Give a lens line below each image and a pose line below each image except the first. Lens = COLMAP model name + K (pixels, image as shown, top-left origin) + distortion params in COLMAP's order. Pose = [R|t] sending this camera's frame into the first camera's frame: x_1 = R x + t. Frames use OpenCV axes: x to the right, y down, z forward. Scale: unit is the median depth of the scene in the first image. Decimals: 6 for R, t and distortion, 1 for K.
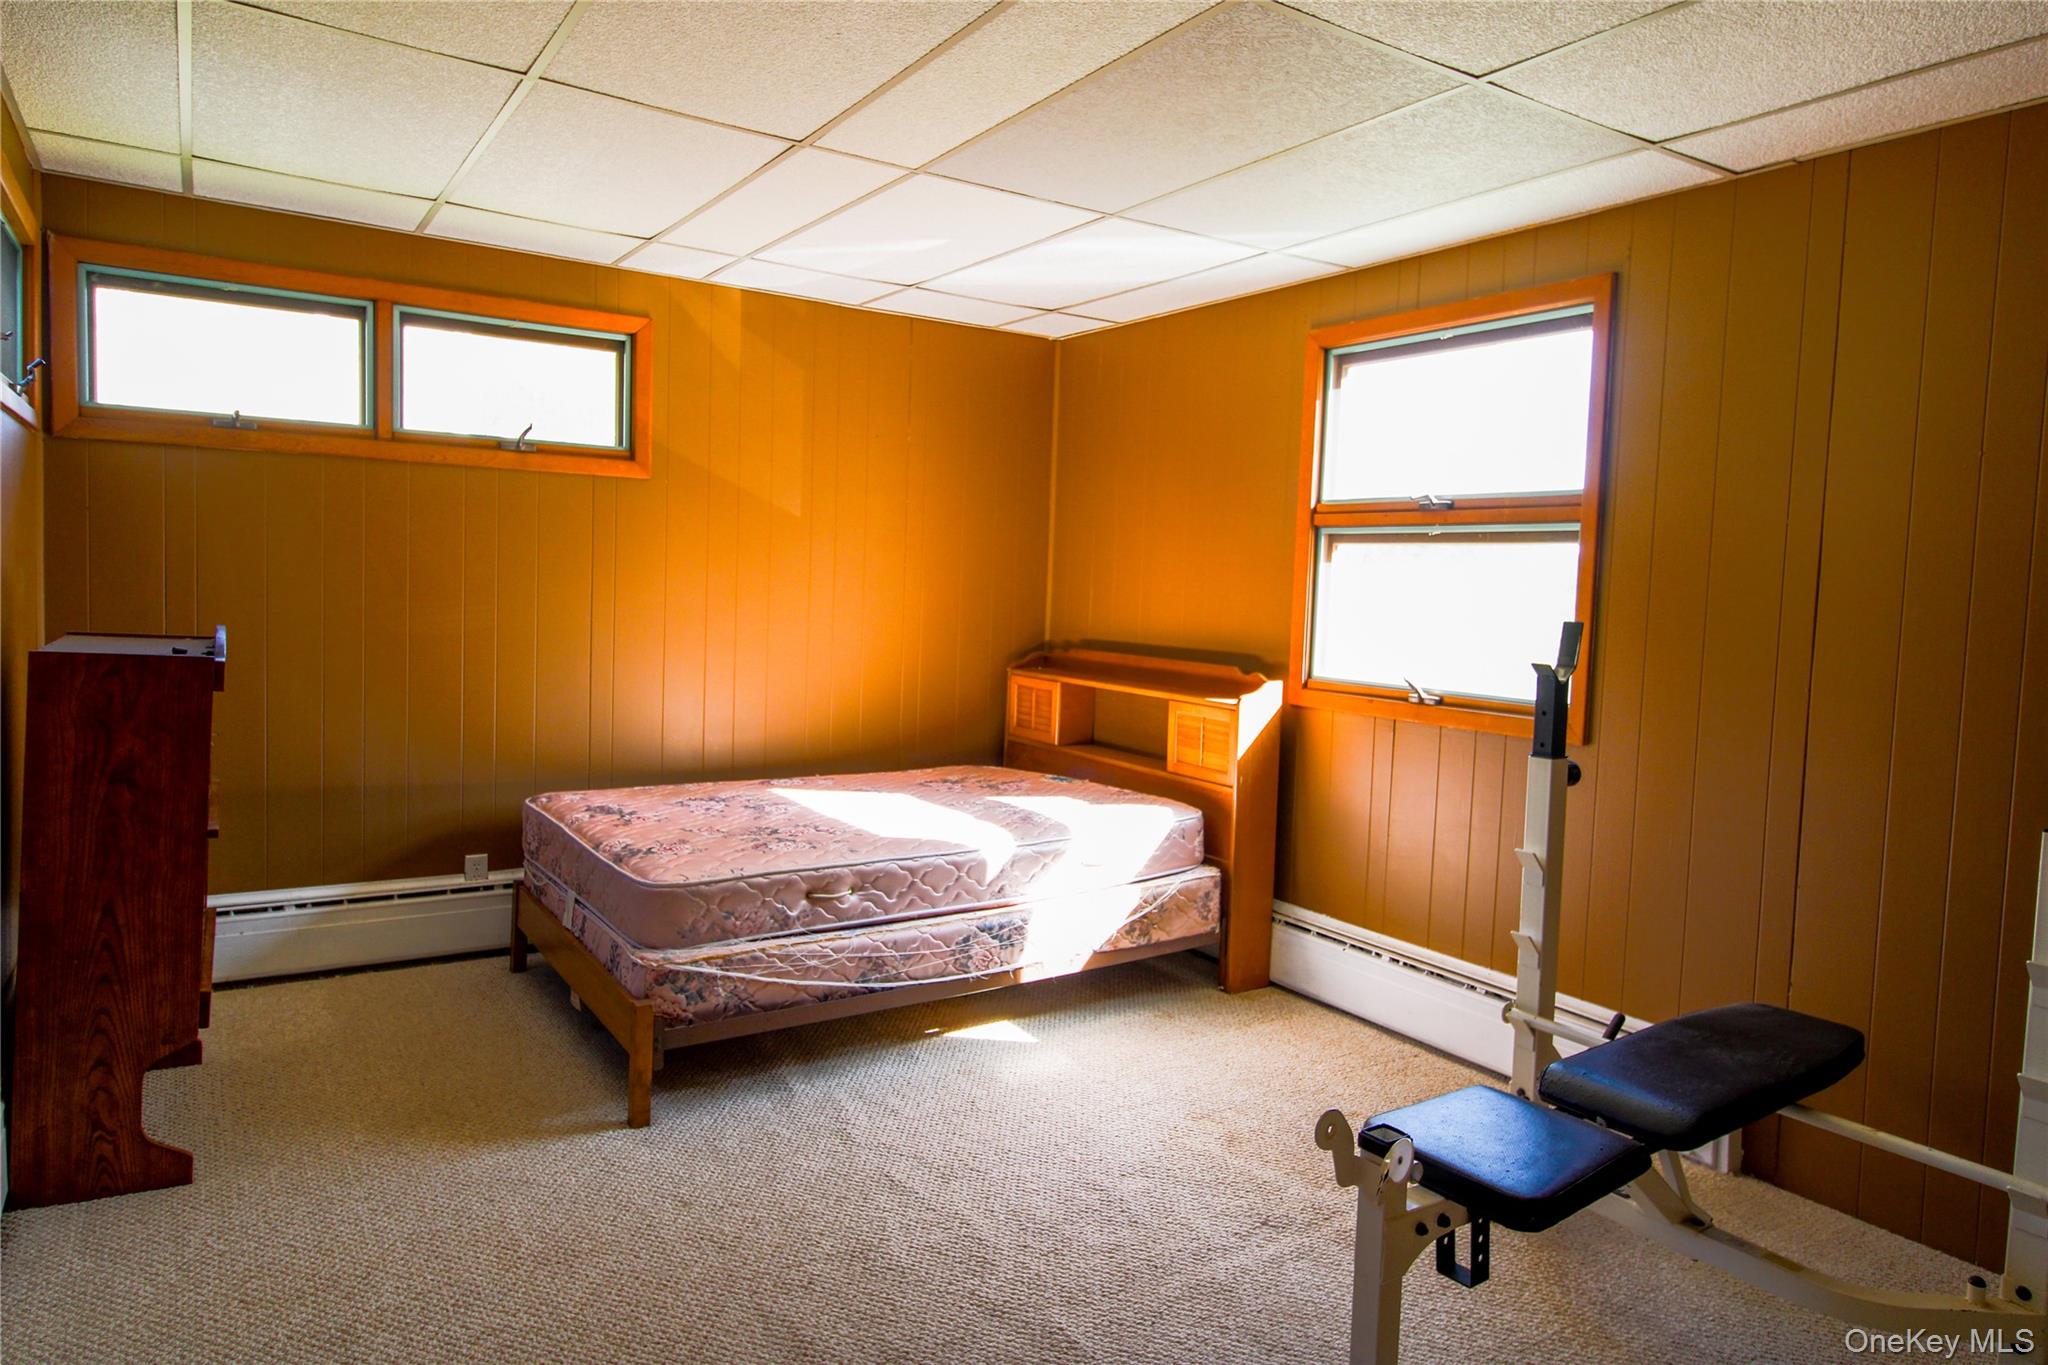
lens RADIAL K [[1315.8, 0, 1023.6], [0, 1315.8, 669.3], [0, 0, 1]] dist [-0.000227, -0.003196]
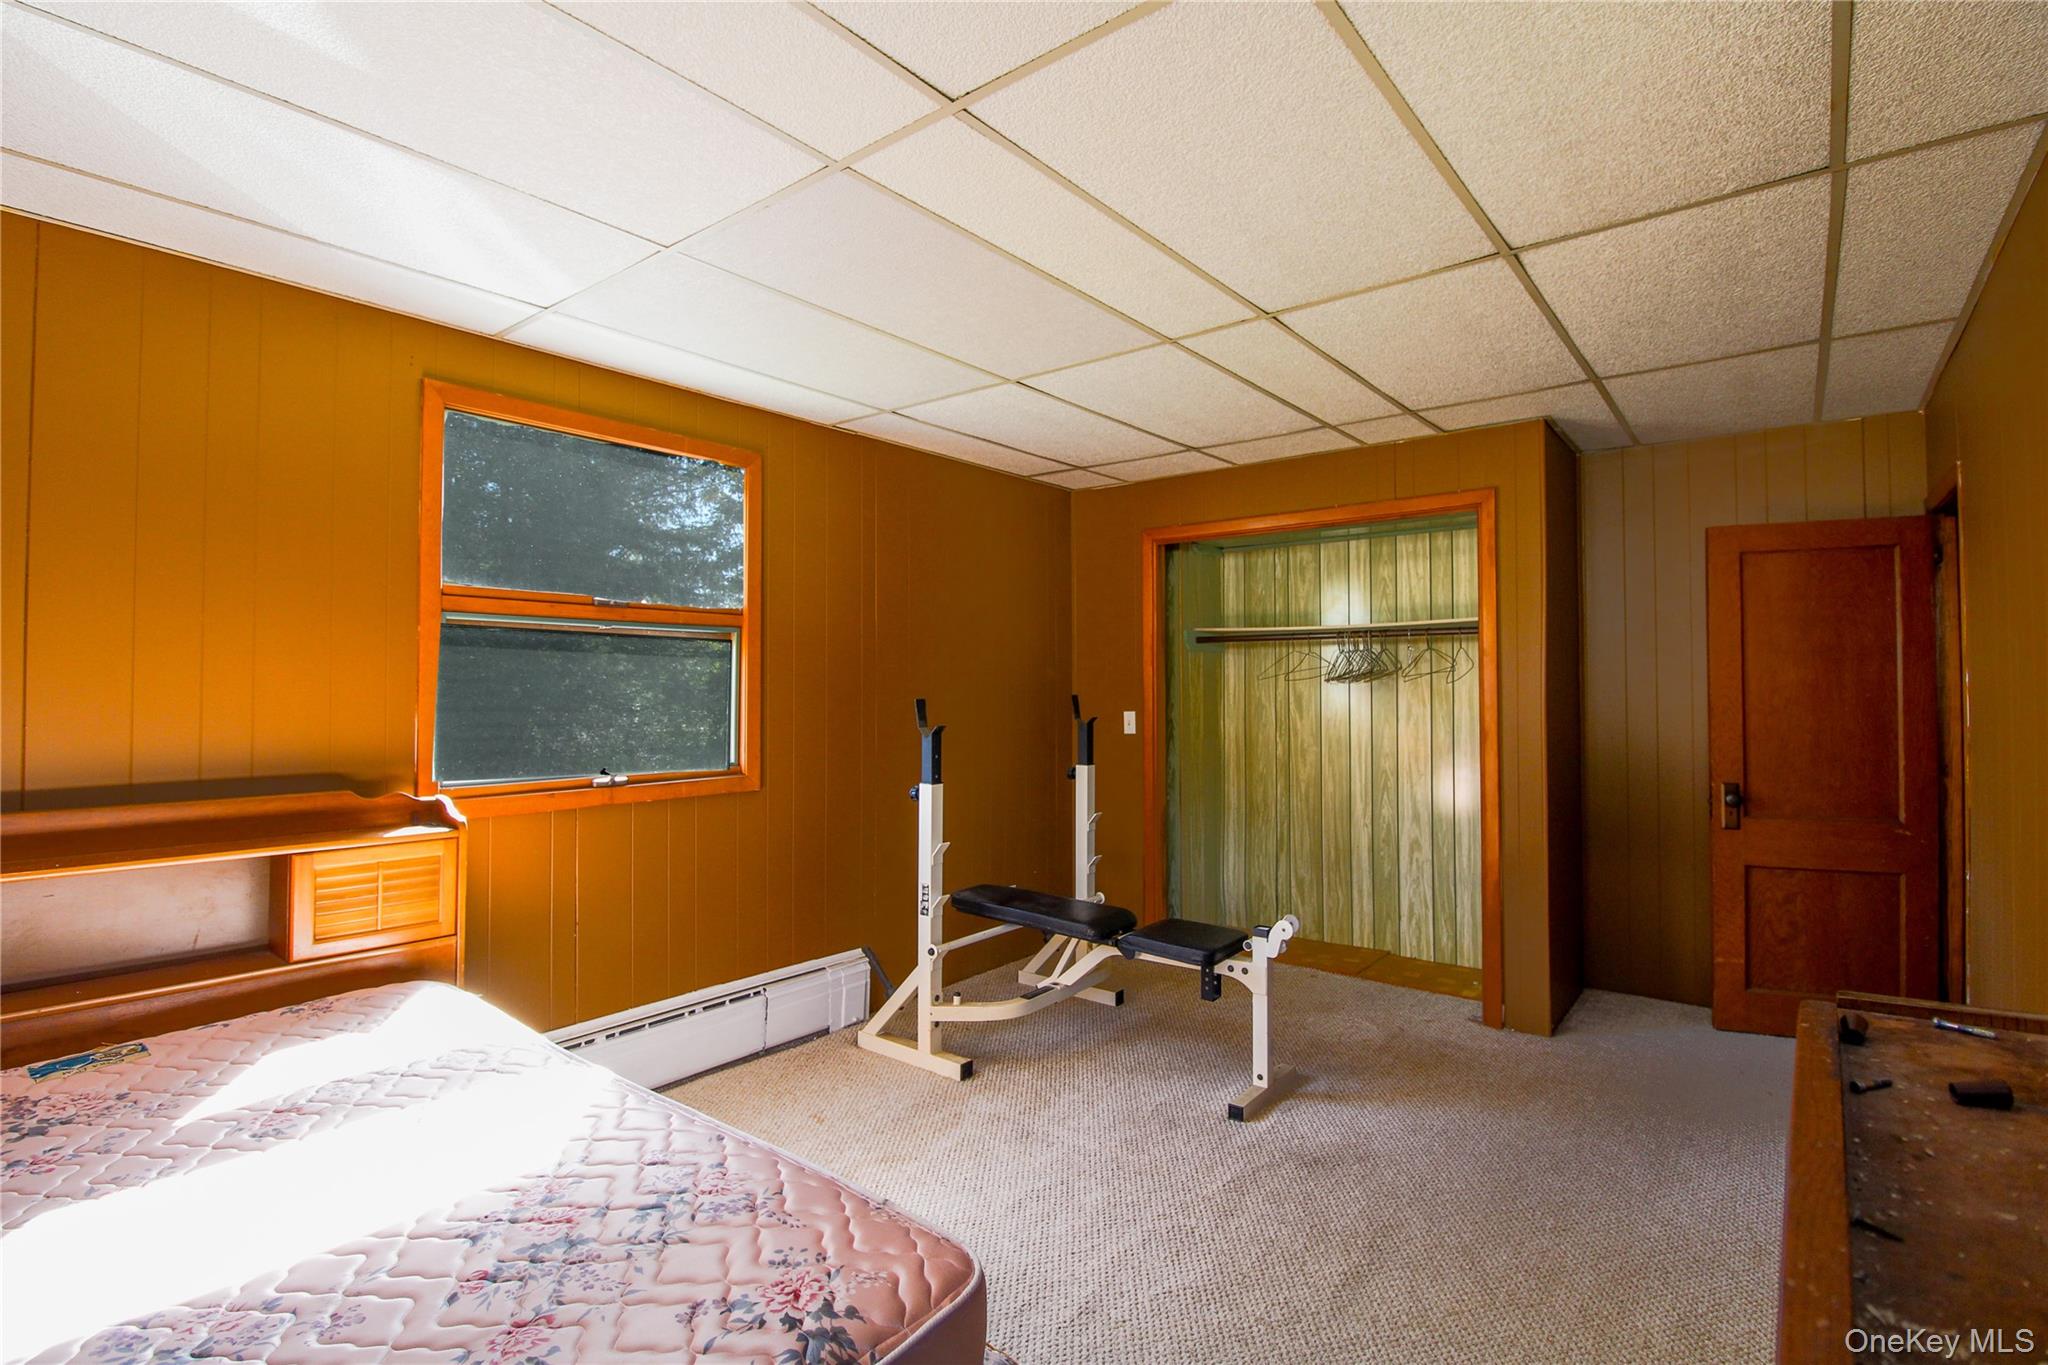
lens RADIAL K [[977.4, 0, 1027.1], [0, 977.4, 669.1], [0, 0, 1]] dist [0.001649, 0.000114]
pose [[-0.331583, -0.015631, 0.943297, -0.703317], [0.048890, 0.998235, 0.033728, -0.102107], [-0.942159, 0.057302, -0.330233, 1.159627]]
